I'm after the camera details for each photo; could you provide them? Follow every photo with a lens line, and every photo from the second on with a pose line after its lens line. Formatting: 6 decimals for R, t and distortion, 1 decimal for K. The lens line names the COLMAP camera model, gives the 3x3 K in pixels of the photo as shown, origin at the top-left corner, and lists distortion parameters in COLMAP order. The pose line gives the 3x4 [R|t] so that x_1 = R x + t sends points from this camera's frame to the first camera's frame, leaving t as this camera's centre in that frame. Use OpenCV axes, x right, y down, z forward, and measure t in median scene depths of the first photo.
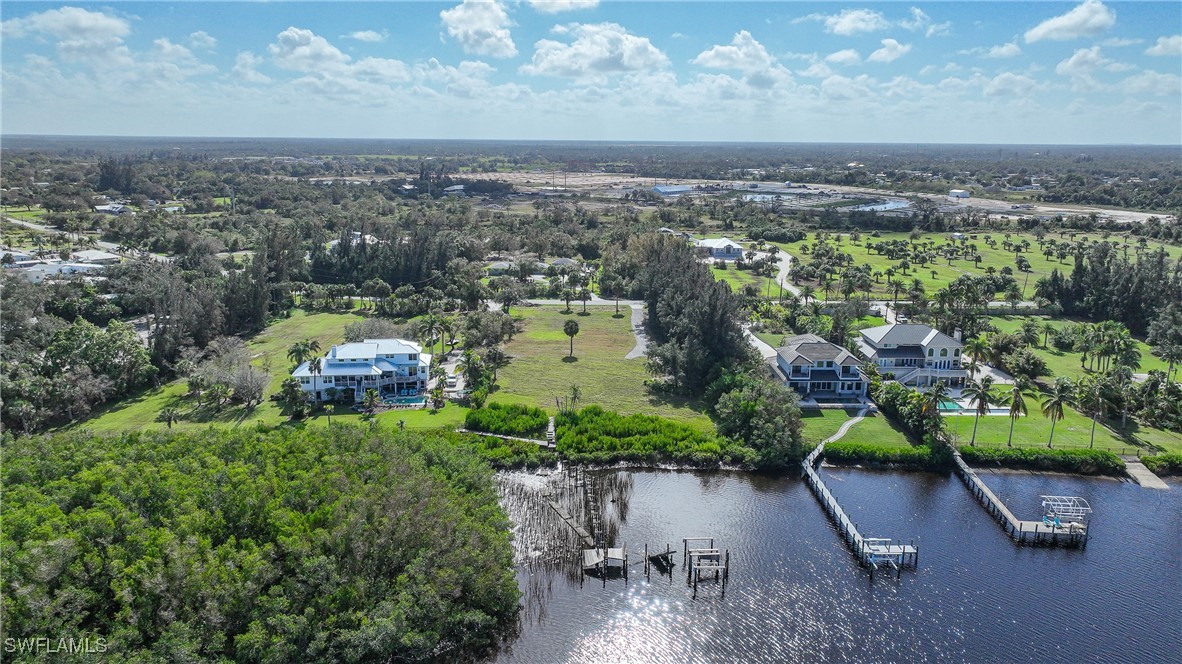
lens RADIAL K [[822.9, 0, 596.7], [0, 822.9, 334.9], [0, 0, 1]] dist [-0.002314, 0.014099]
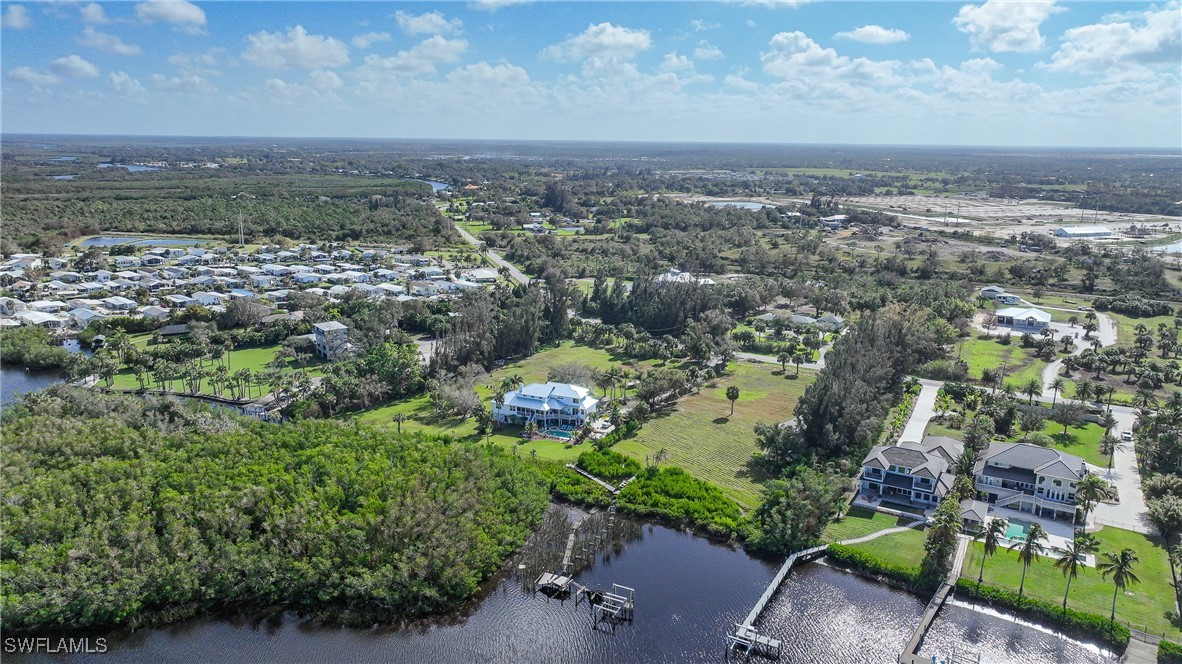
lens RADIAL K [[822.9, 0, 599.0], [0, 822.9, 358.1], [0, 0, 1]] dist [-0.002314, 0.014099]
pose [[0.859537, 0.133676, -0.493282, 0.427546], [-0.122739, 0.990932, 0.054665, -0.112561], [0.496116, 0.013558, 0.868150, -0.100402]]
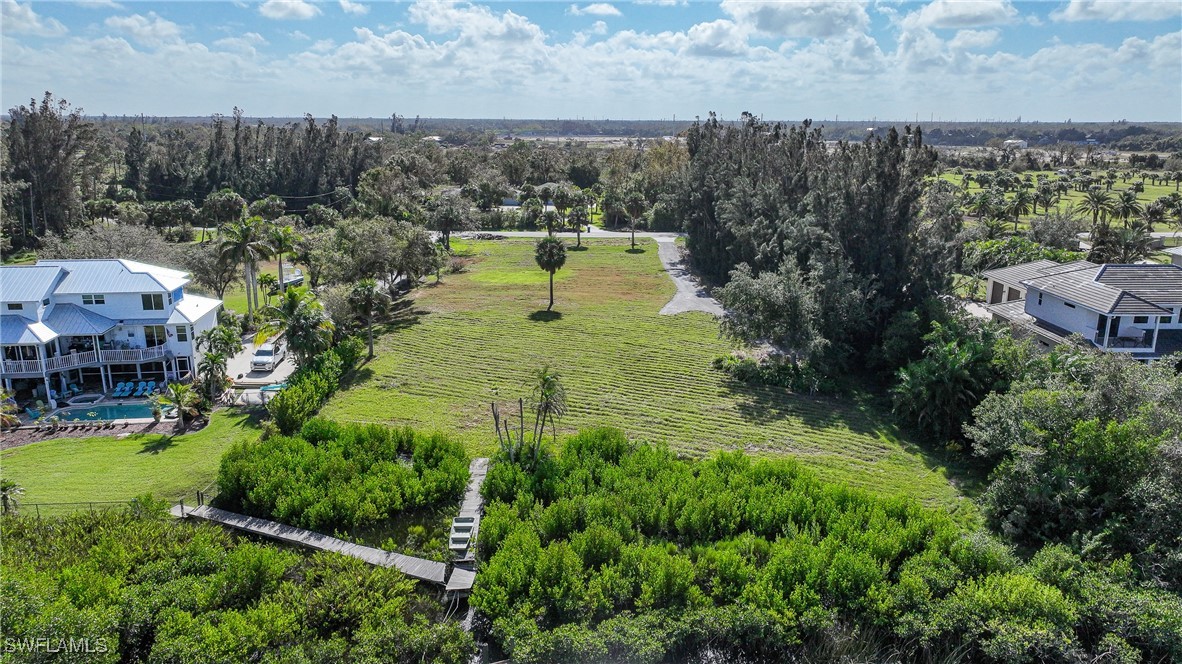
lens RADIAL K [[822.9, 0, 594.1], [0, 822.9, 334.9], [0, 0, 1]] dist [-0.002314, 0.014099]
pose [[0.999996, -0.002915, 0.000601, -0.005774], [0.002902, 0.999770, 0.021269, 0.034714], [-0.000663, -0.021267, 0.999774, 0.583746]]
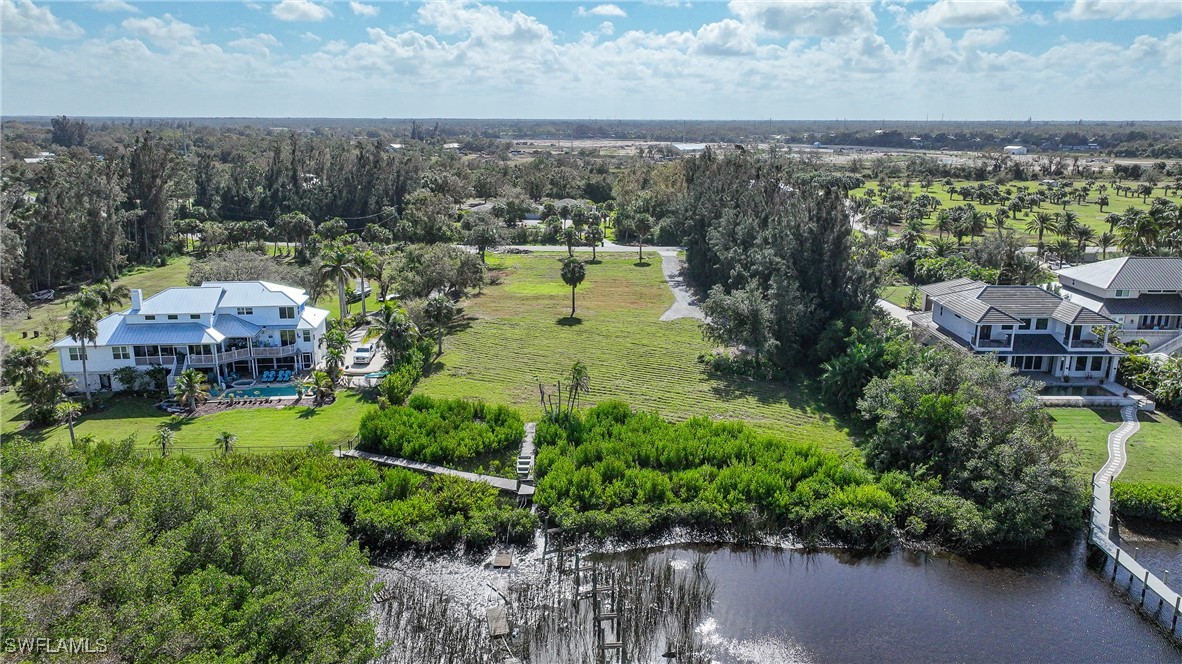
lens RADIAL K [[822.9, 0, 595.0], [0, 822.9, 334.5], [0, 0, 1]] dist [-0.002314, 0.014099]
pose [[0.999913, -0.001550, -0.013091, -0.007024], [0.001838, 0.999756, 0.022002, 0.029328], [0.013053, -0.022024, 0.999672, 0.437017]]
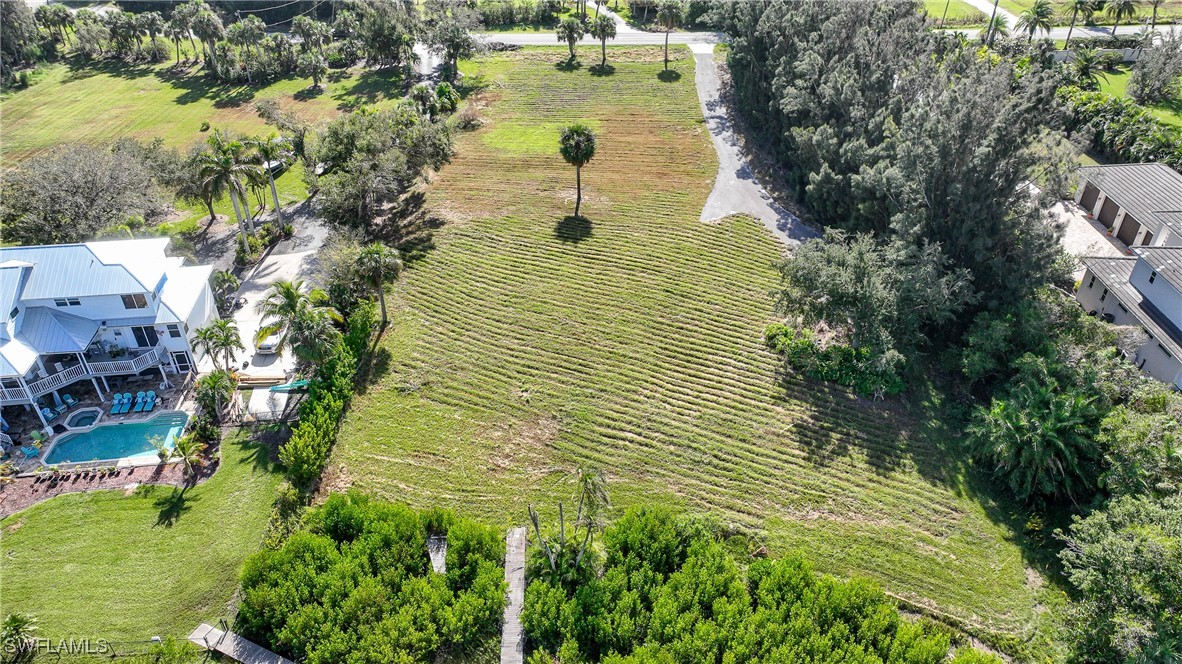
lens RADIAL K [[822.9, 0, 593.9], [0, 822.9, 330.1], [0, 0, 1]] dist [-0.002314, 0.014099]
pose [[0.999786, -0.003533, -0.020395, -0.015963], [0.010712, 0.931444, 0.363728, -0.088084], [0.017711, -0.363868, 0.931282, 0.654694]]
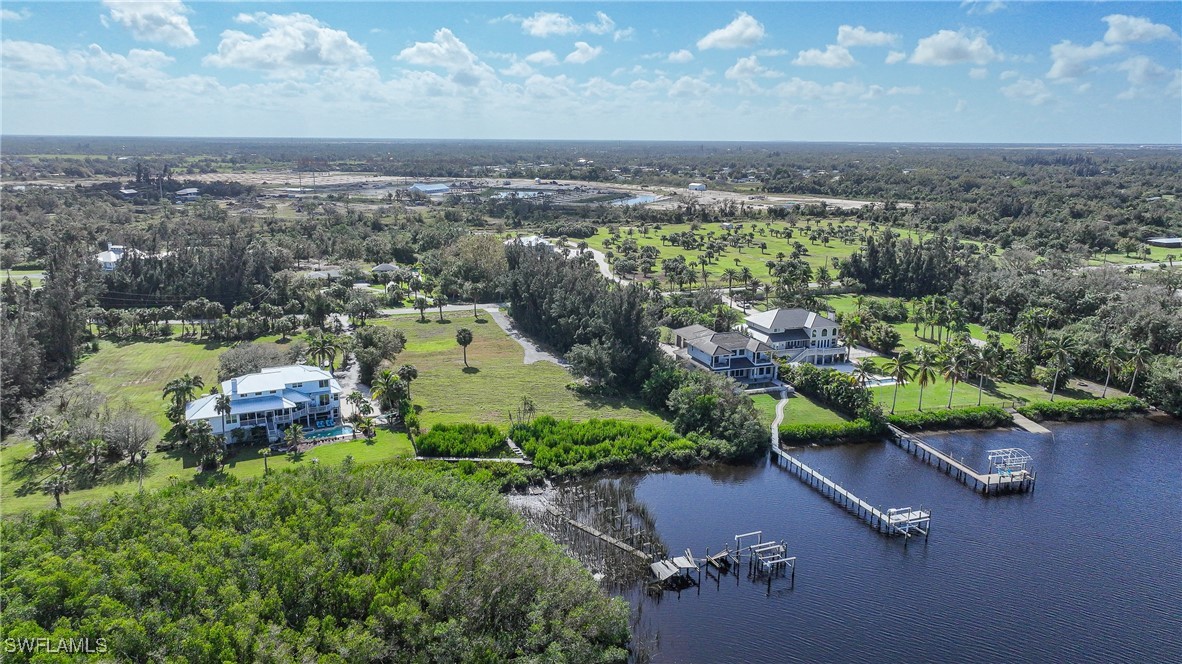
lens RADIAL K [[822.9, 0, 594.0], [0, 822.9, 327.7], [0, 0, 1]] dist [-0.002314, 0.014099]
pose [[0.944250, -0.074809, 0.320619, -0.224859], [0.076411, 0.997047, 0.007601, -0.017539], [-0.320241, 0.017321, 0.947178, 0.061385]]
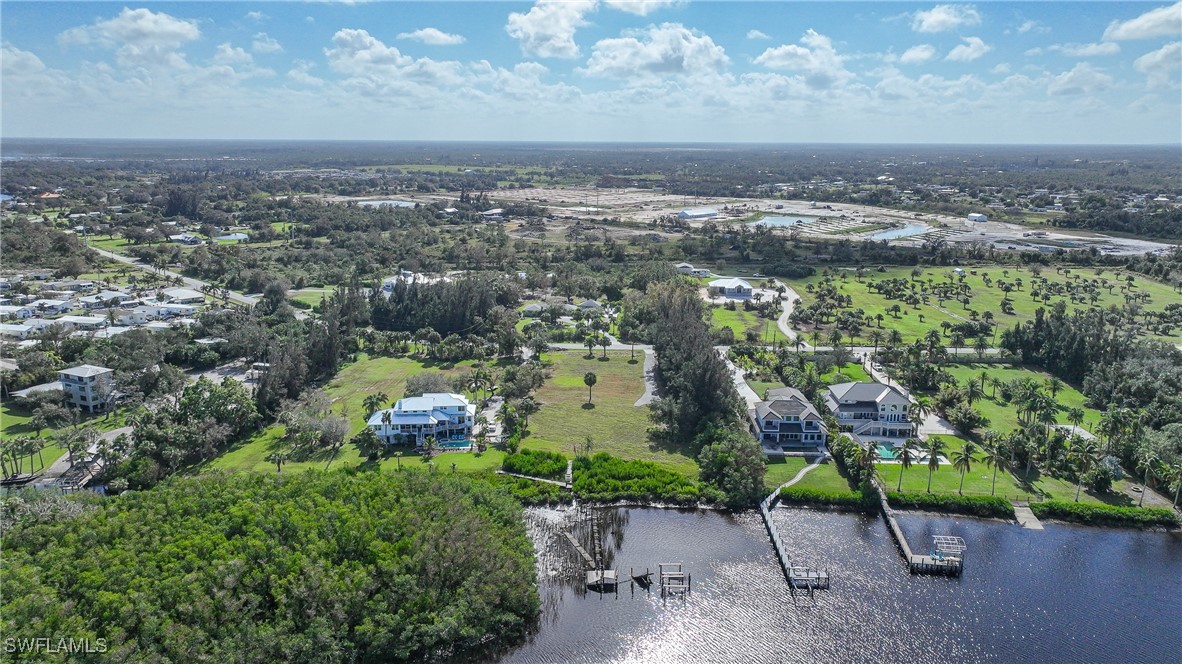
lens RADIAL K [[822.9, 0, 598.4], [0, 822.9, 339.2], [0, 0, 1]] dist [-0.002314, 0.014099]
pose [[0.999109, 0.007891, -0.041471, 0.035770], [-0.007692, 0.999958, 0.004958, -0.085146], [0.041508, -0.004635, 0.999127, -0.239751]]
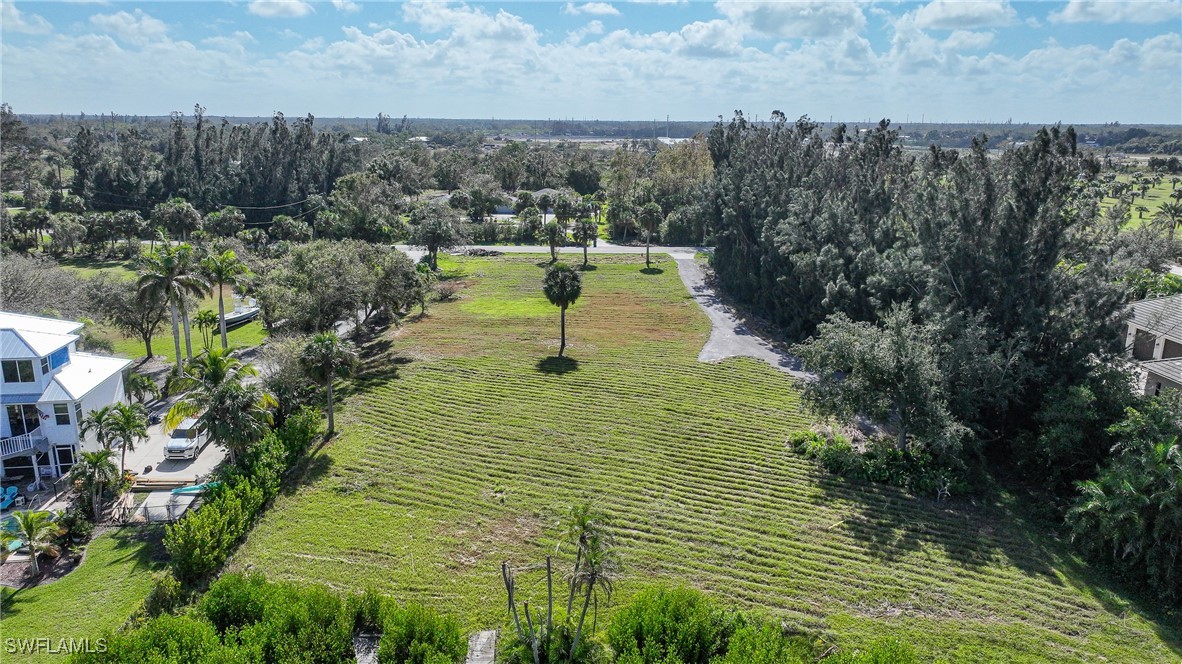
lens RADIAL K [[822.9, 0, 593.6], [0, 822.9, 332.3], [0, 0, 1]] dist [-0.002314, 0.014099]
pose [[0.999896, -0.003319, 0.014068, -0.024810], [0.003073, 0.999843, 0.017444, 0.008632], [-0.014123, -0.017399, 0.999749, 0.696238]]
